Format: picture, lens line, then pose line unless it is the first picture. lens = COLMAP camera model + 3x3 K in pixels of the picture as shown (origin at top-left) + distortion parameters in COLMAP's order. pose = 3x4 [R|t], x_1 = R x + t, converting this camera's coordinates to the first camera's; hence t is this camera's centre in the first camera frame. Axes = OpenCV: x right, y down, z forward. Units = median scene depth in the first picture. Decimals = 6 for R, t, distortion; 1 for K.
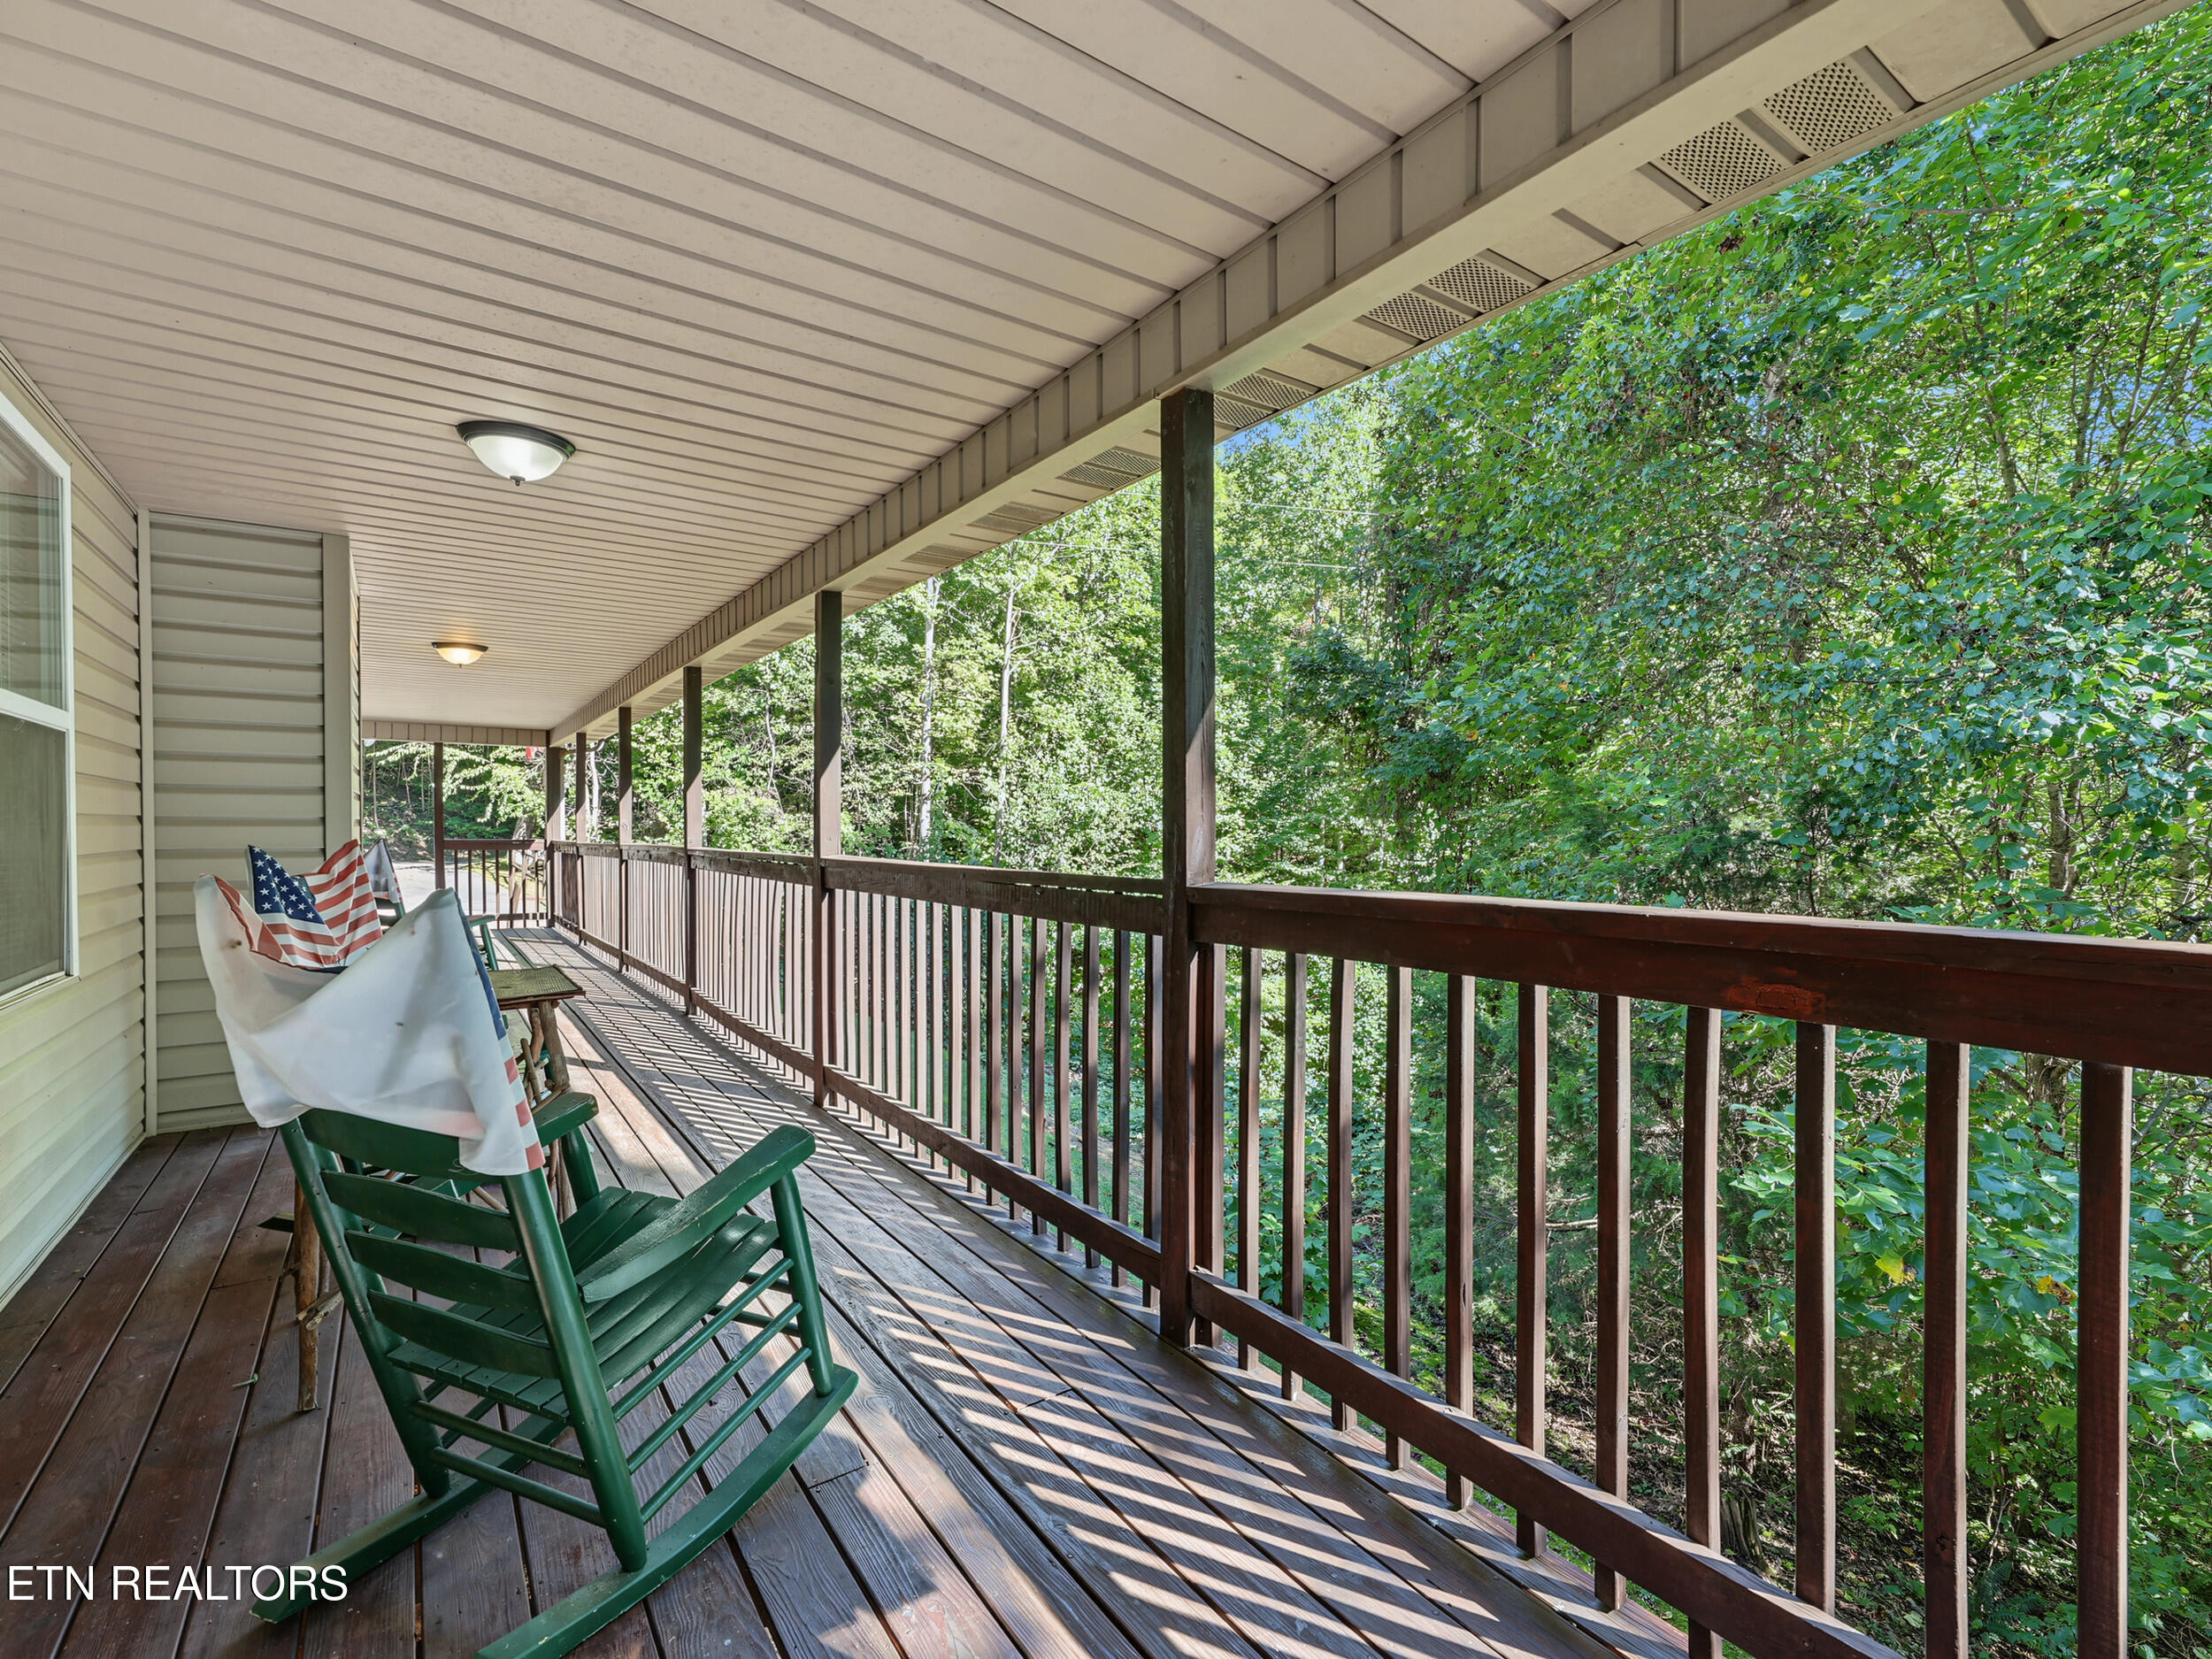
lens RADIAL K [[1005.0, 0, 1098.7], [0, 1005.0, 833.2], [0, 0, 1]] dist [-0.001745, -0.000915]
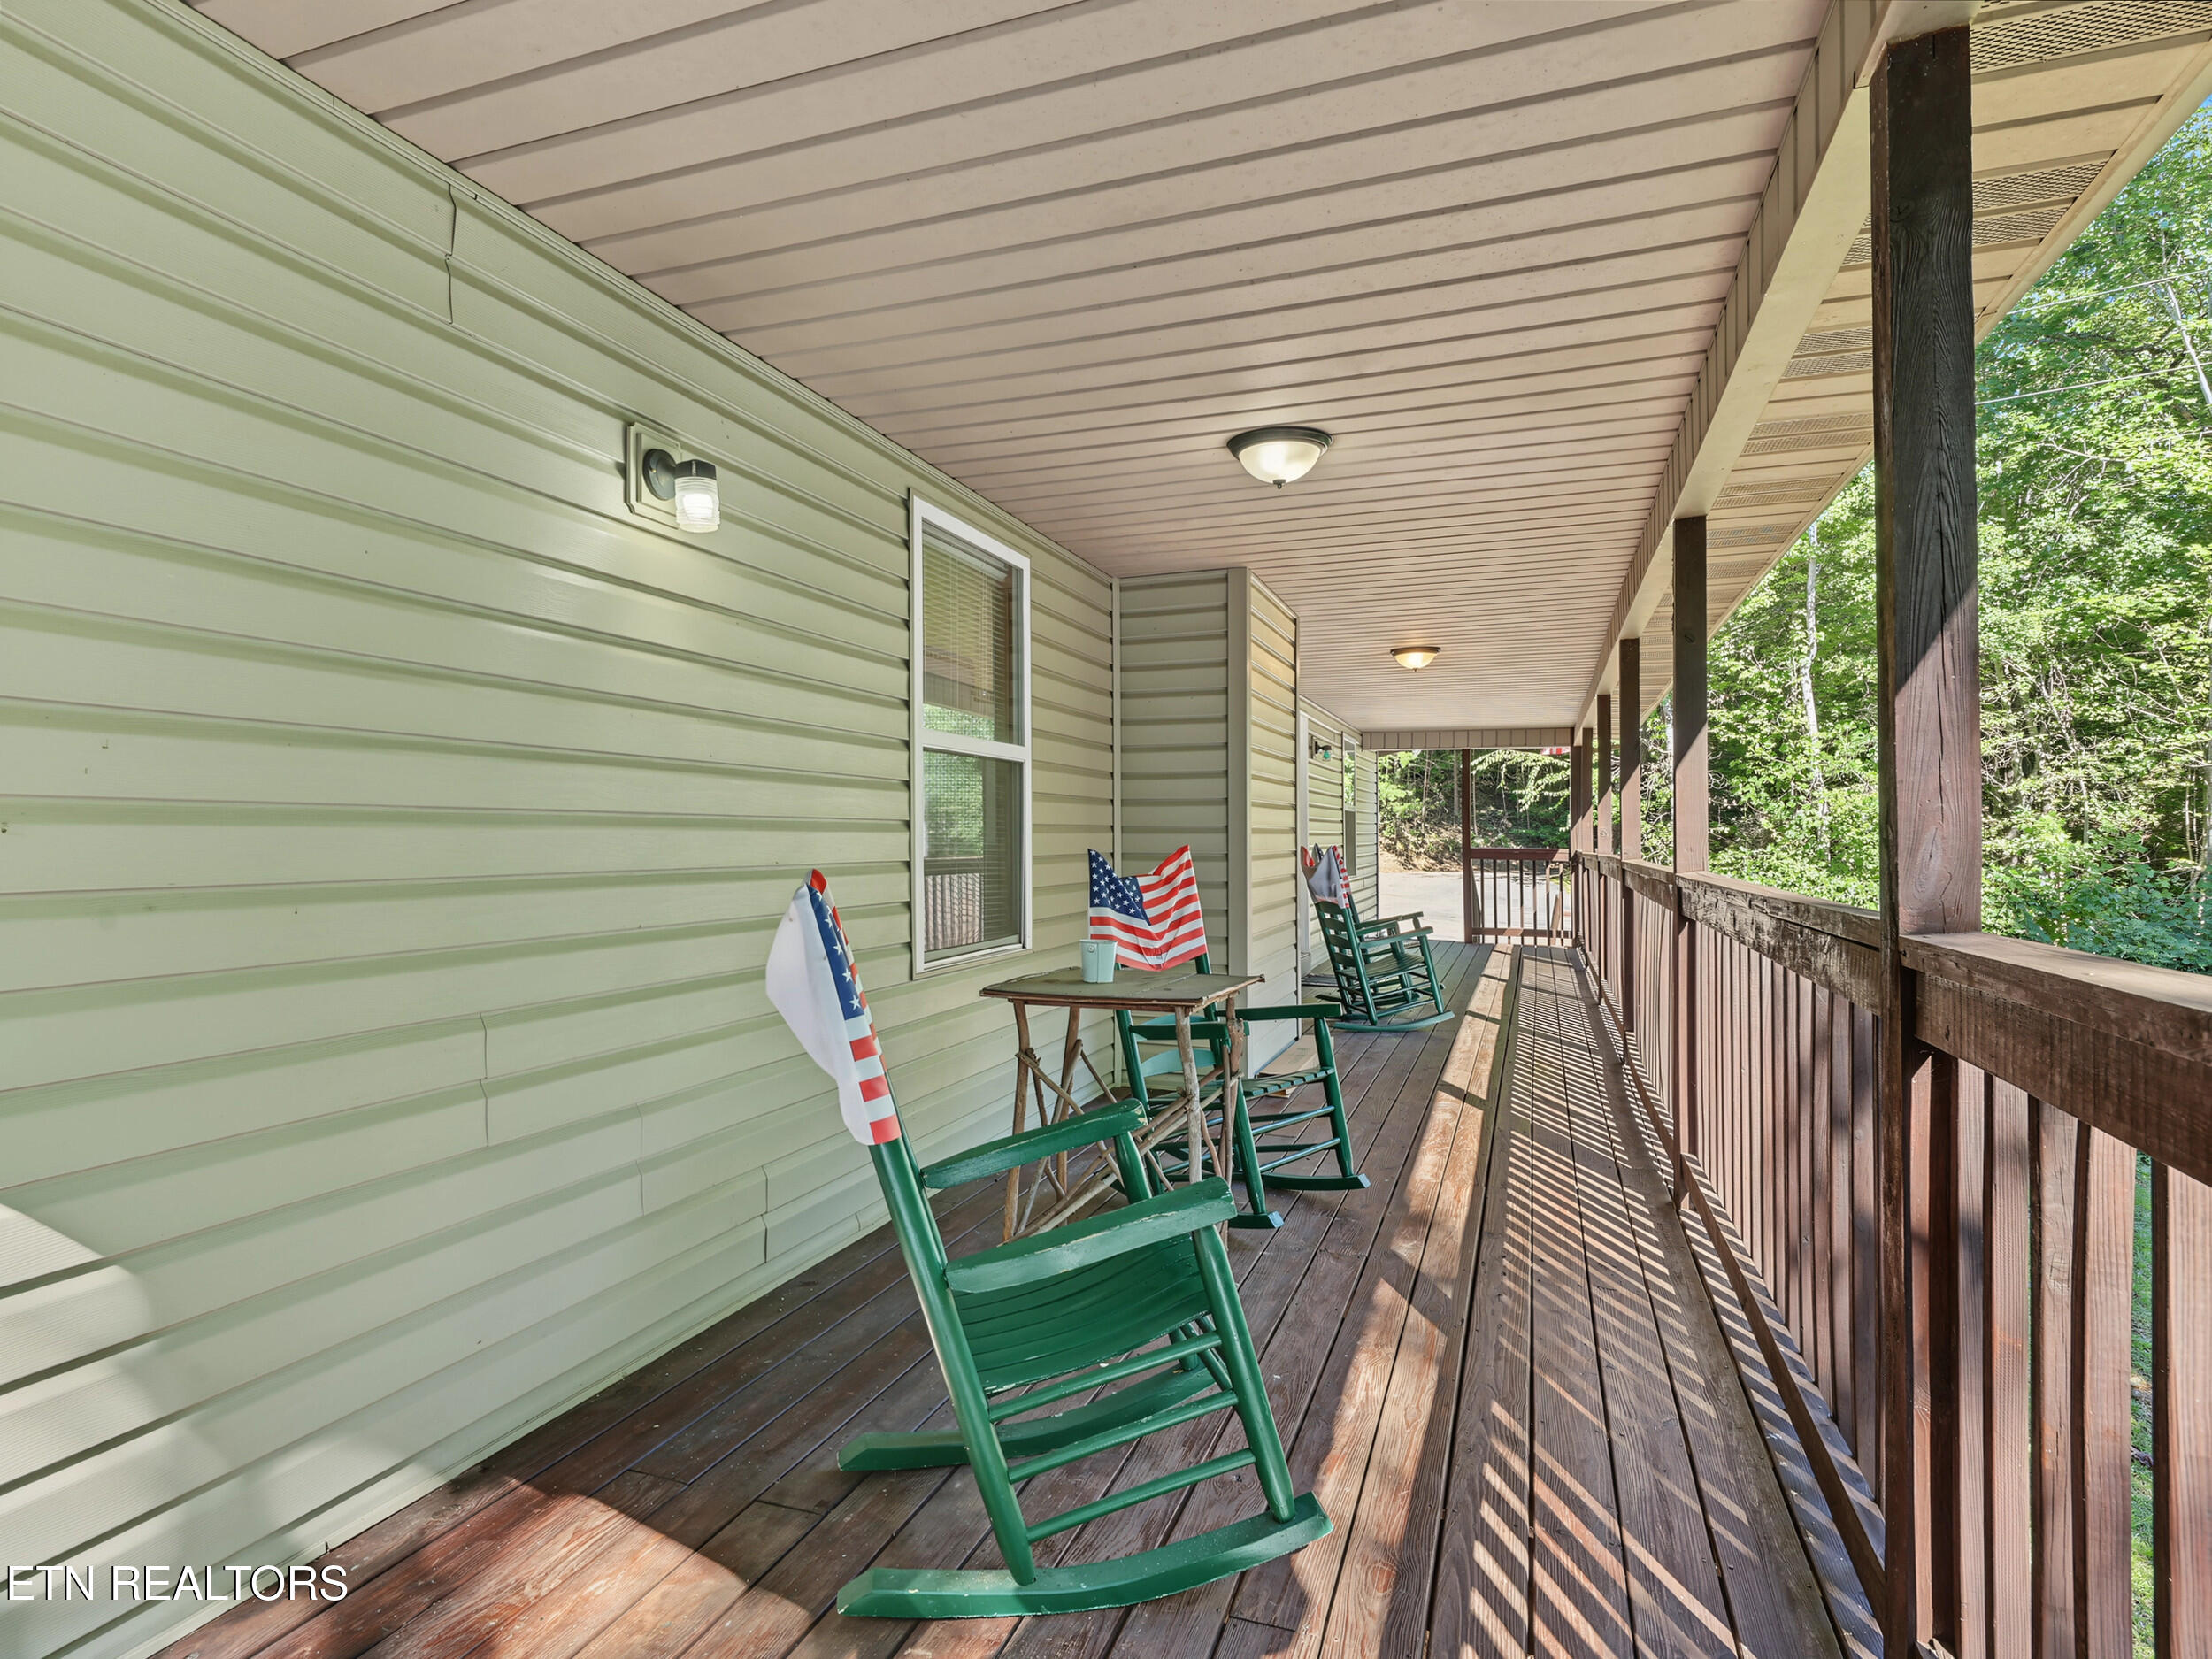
lens RADIAL K [[1173.2, 0, 1098.1], [0, 1173.2, 827.7], [0, 0, 1]] dist [0.000621, -0.001334]
pose [[0.569396, -0.004886, -0.822049, 0.187116], [-0.006103, 0.999930, -0.010170, 0.000533], [0.822041, 0.010808, 0.569326, 0.137767]]
